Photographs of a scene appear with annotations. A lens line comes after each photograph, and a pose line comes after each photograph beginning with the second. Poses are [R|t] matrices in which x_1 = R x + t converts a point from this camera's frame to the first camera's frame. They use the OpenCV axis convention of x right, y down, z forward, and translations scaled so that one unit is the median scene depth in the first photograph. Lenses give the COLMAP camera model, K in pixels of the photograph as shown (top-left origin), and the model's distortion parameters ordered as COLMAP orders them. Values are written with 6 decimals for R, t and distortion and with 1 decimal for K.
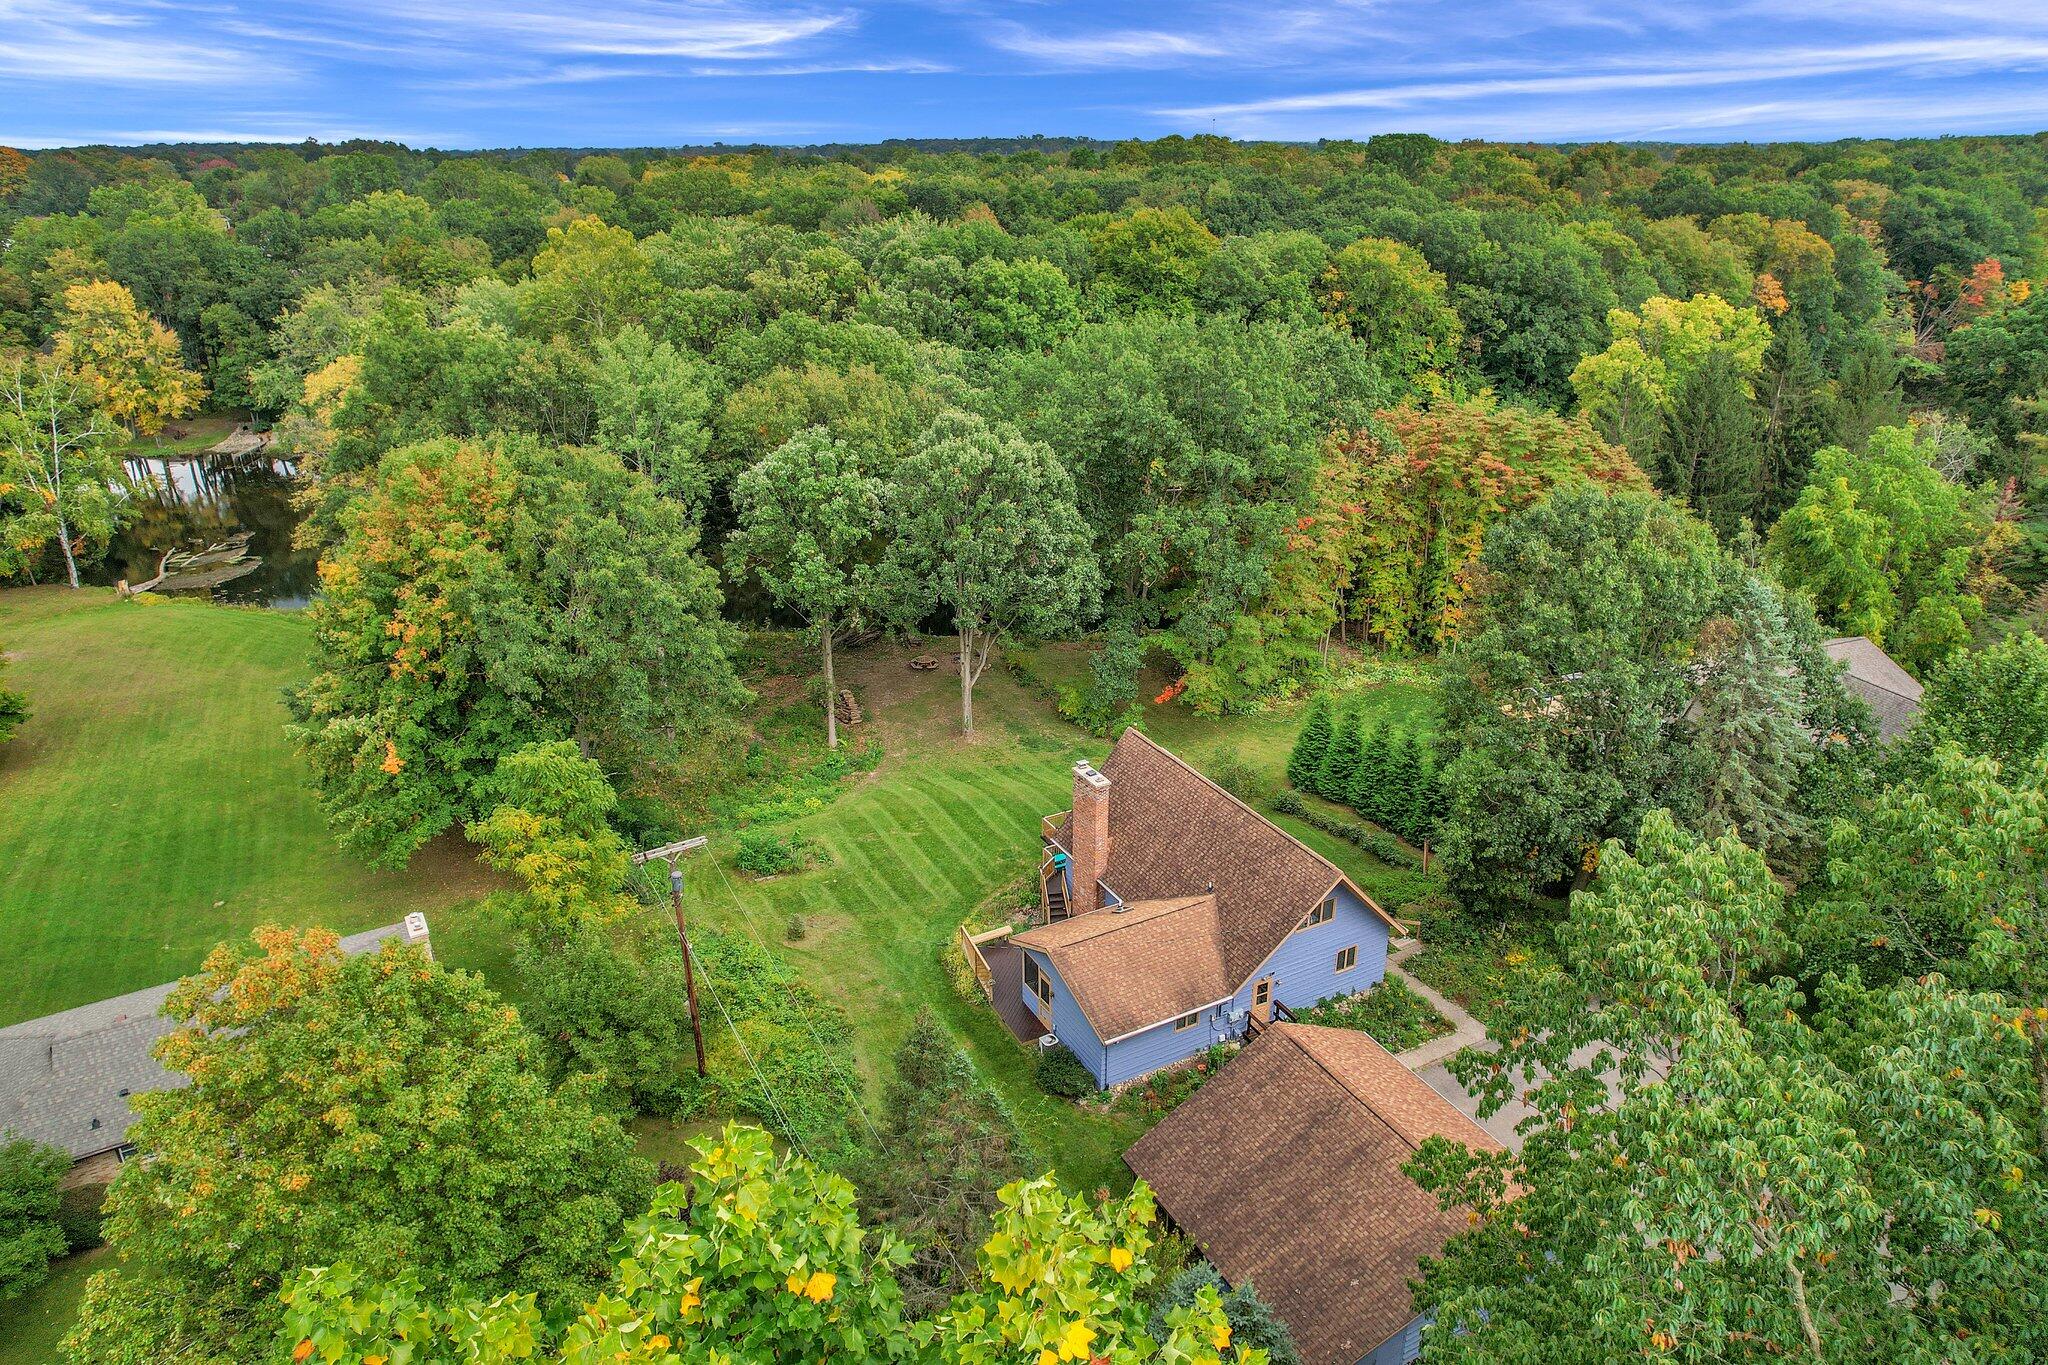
lens RADIAL K [[1301.6, 0, 1025.3], [0, 1301.6, 654.9], [0, 0, 1]] dist [-0.028091, -0.000736]
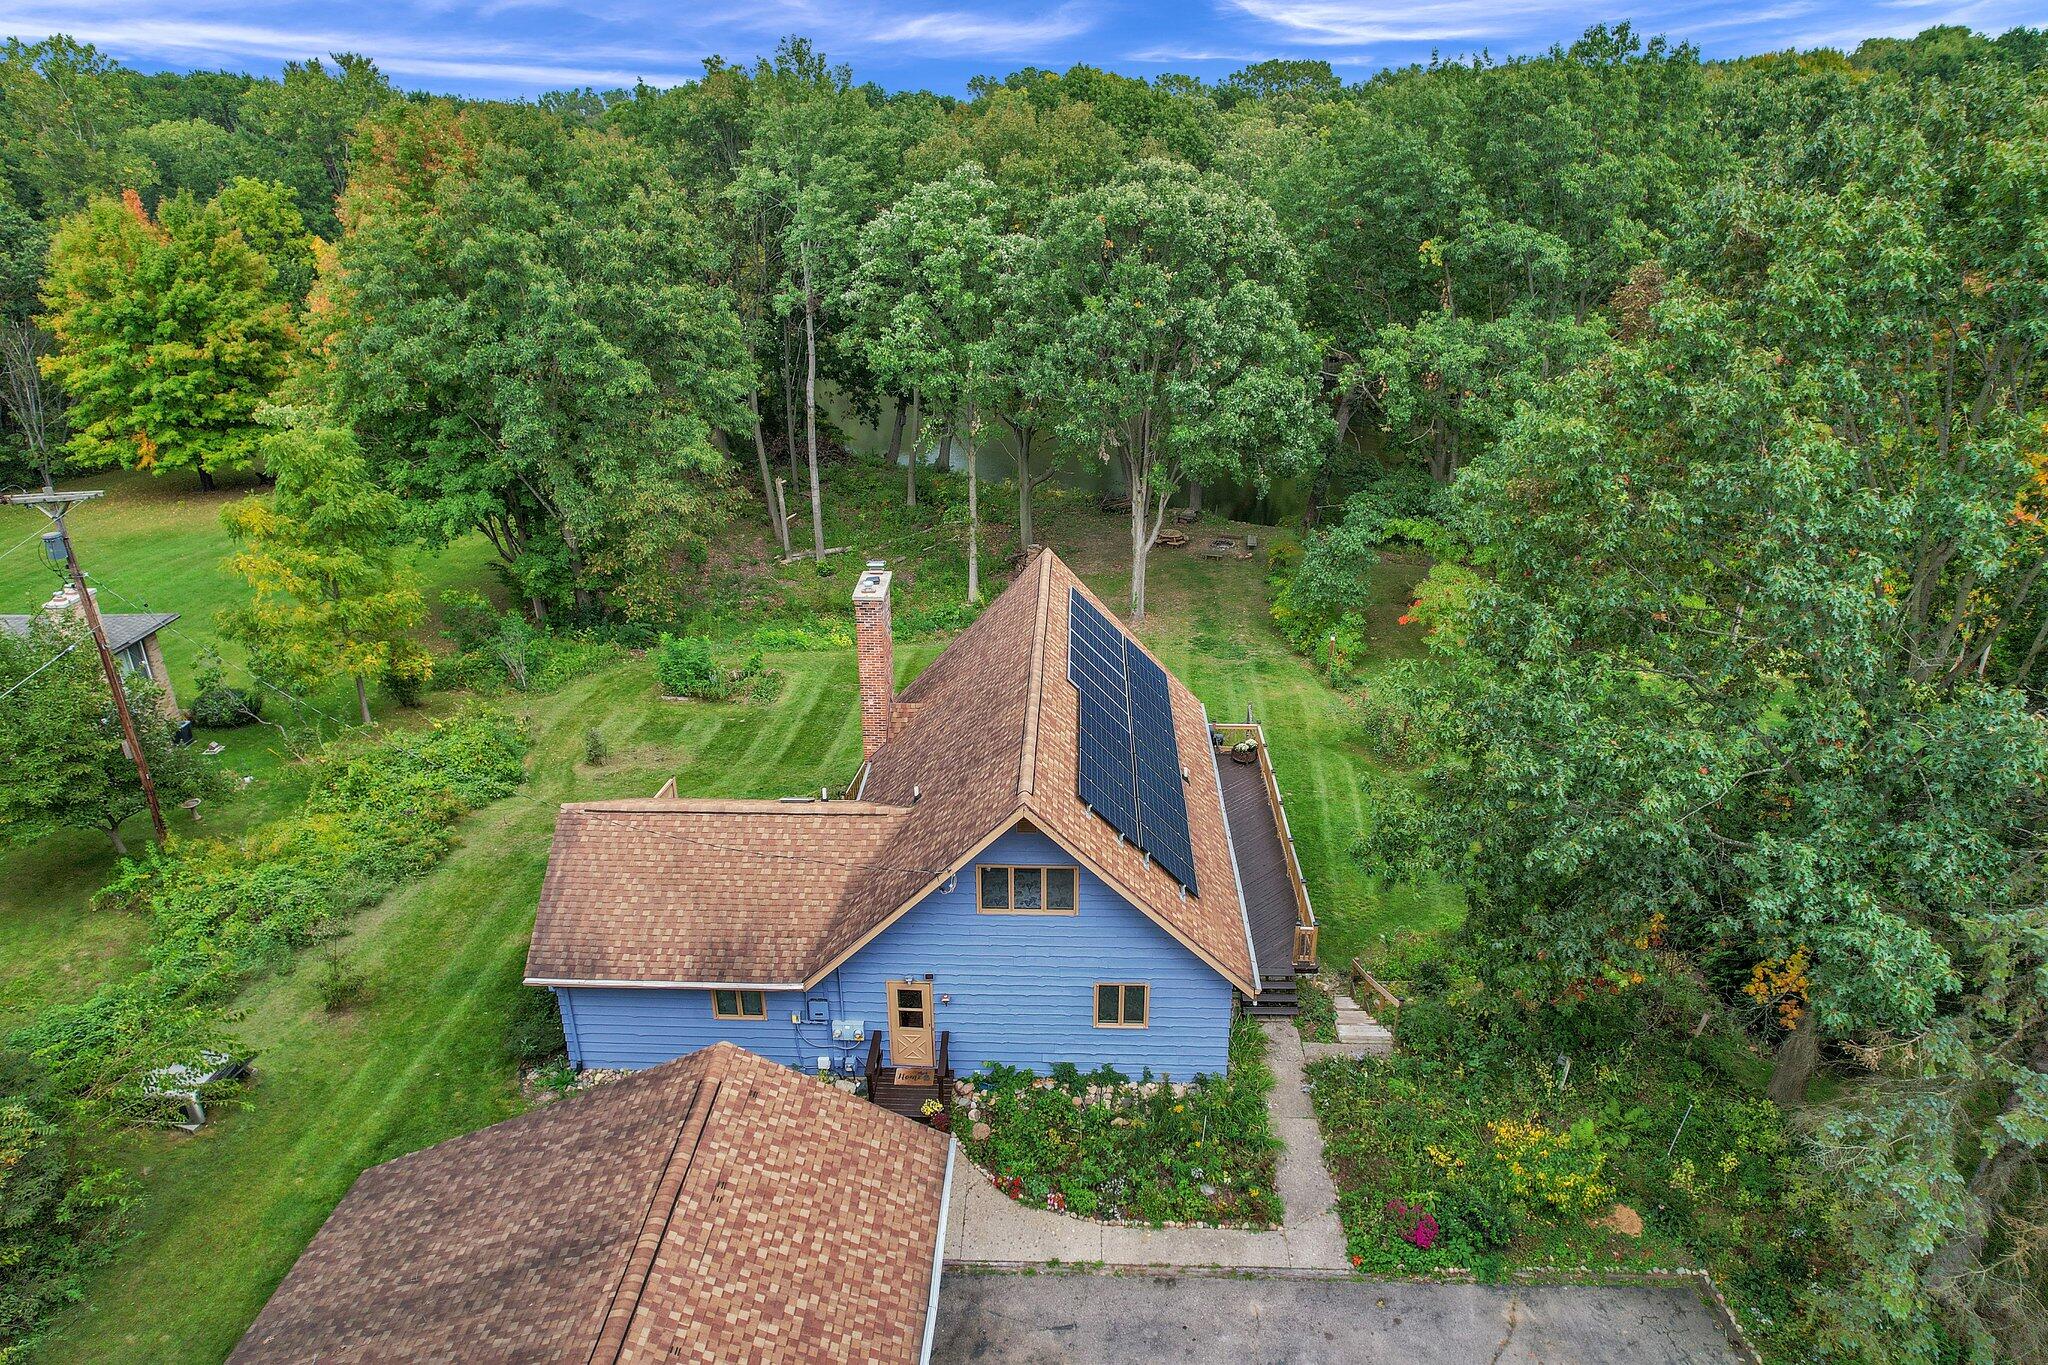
lens RADIAL K [[1301.6, 0, 1025.3], [0, 1301.6, 654.9], [0, 0, 1]] dist [-0.028091, -0.000736]
pose [[0.865844, 0.194067, -0.461143, 0.410847], [-0.185787, 0.980516, 0.063804, 0.077314], [0.464540, 0.030430, 0.885029, 0.530844]]
